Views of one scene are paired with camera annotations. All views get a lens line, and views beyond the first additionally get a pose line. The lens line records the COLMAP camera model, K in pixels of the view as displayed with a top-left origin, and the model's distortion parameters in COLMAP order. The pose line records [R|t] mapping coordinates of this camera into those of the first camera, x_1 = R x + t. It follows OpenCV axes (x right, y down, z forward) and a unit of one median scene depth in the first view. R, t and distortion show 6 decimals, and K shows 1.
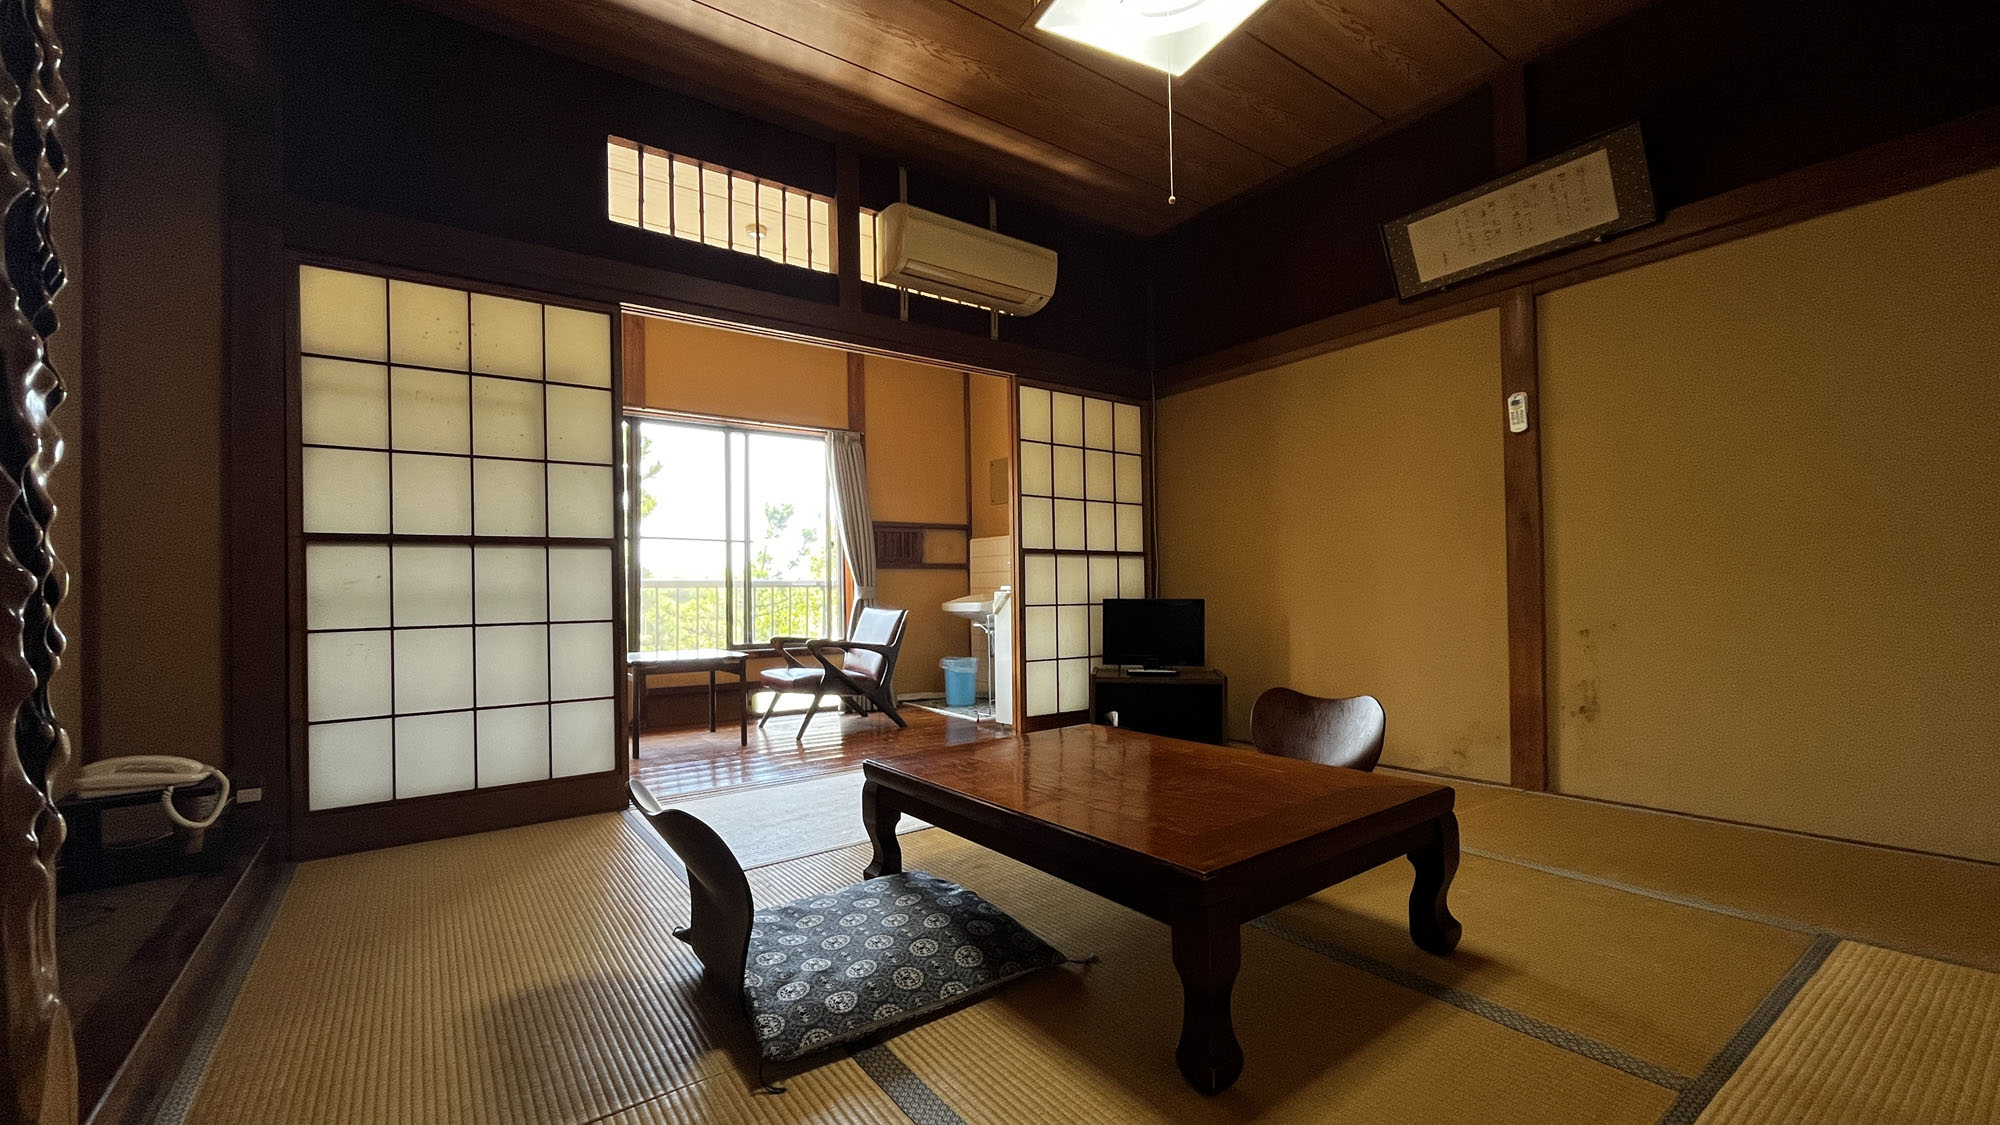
lens RADIAL K [[810.9, 0, 1011.5], [0, 810.9, 579.3], [0, 0, 1]] dist [0.005006, 0.000387]
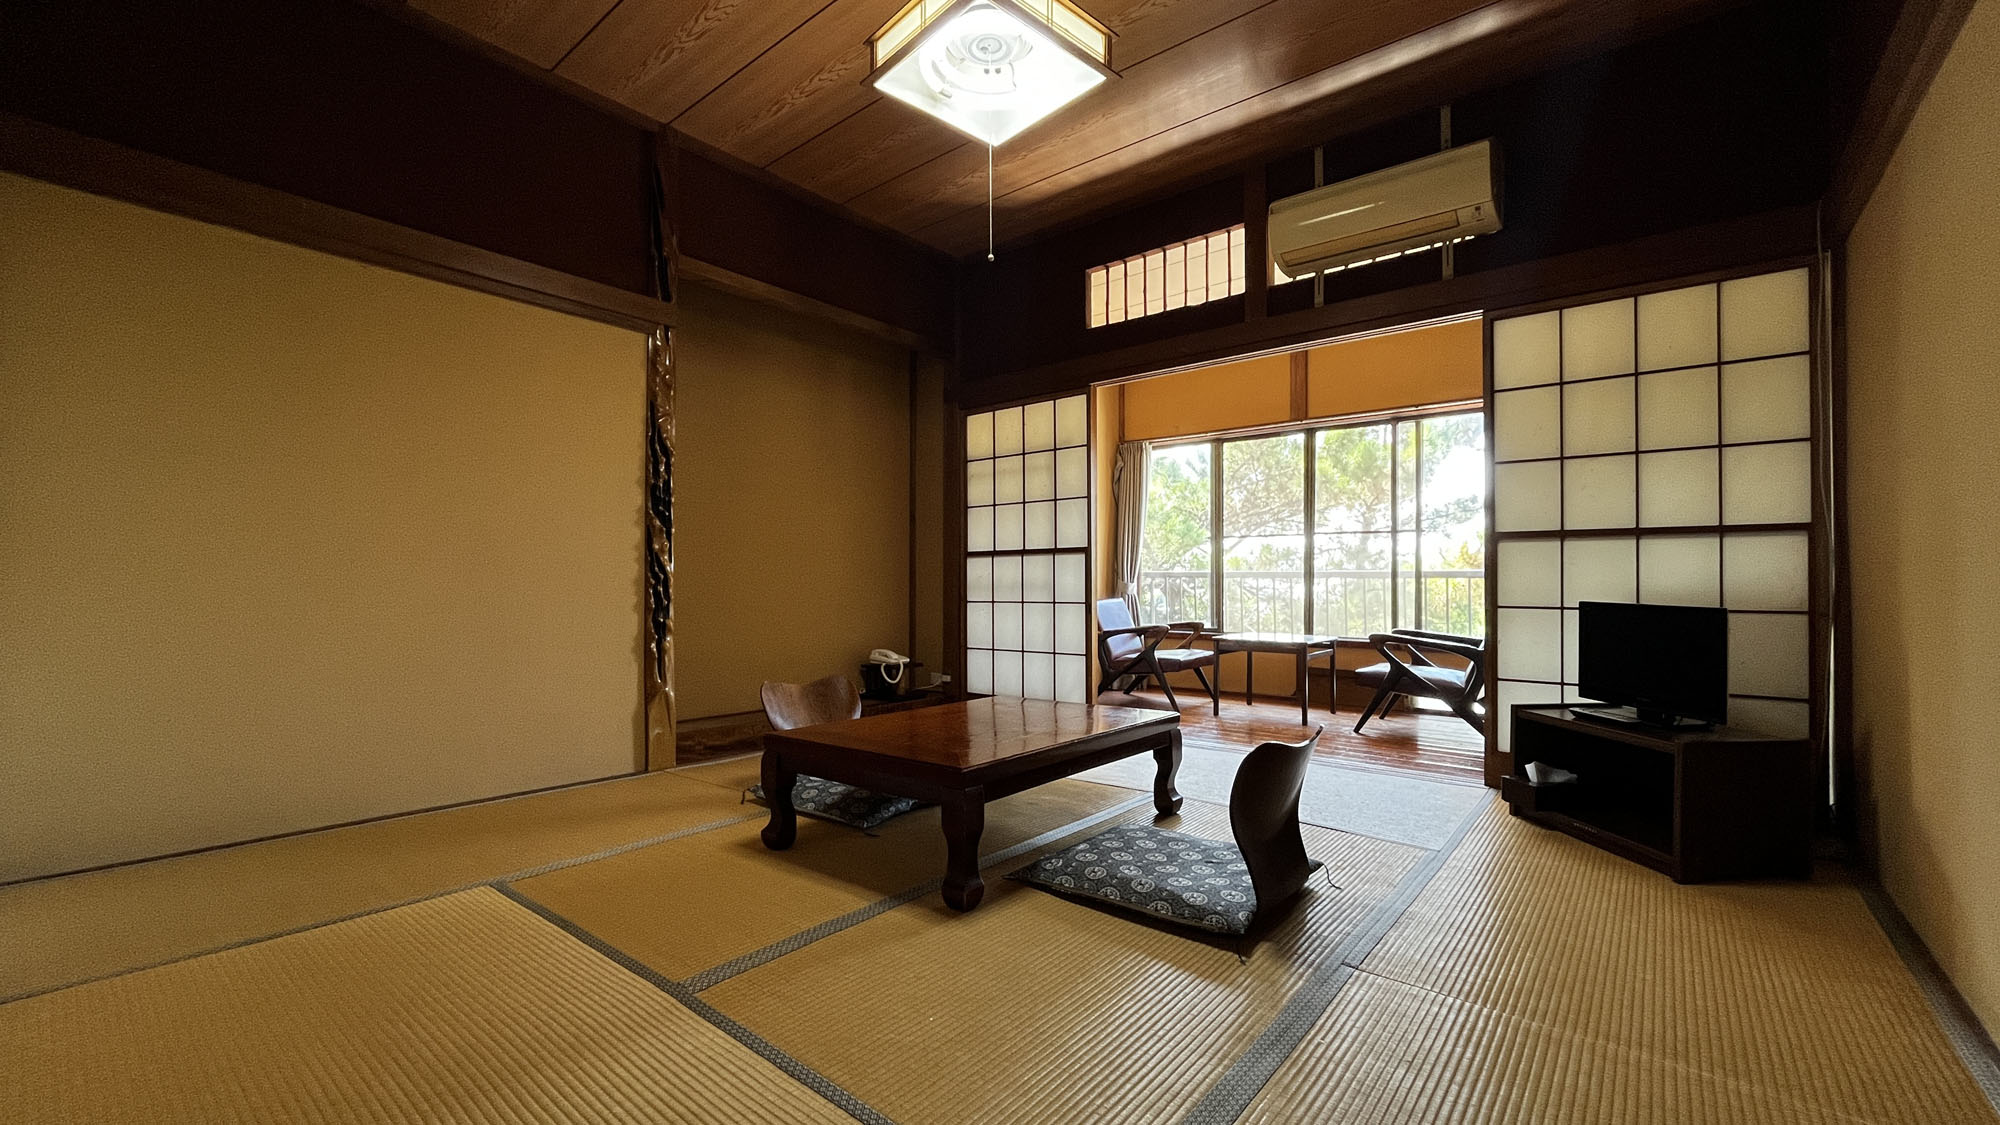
lens RADIAL K [[810.9, 0, 995.9], [0, 810.9, 576.9], [0, 0, 1]] dist [0.005006, 0.000387]
pose [[0.249836, -0.000051, -0.968288, 0.860810], [0.001481, 0.999999, 0.000329, 0.003202], [0.968287, -0.001516, 0.249836, 0.469560]]
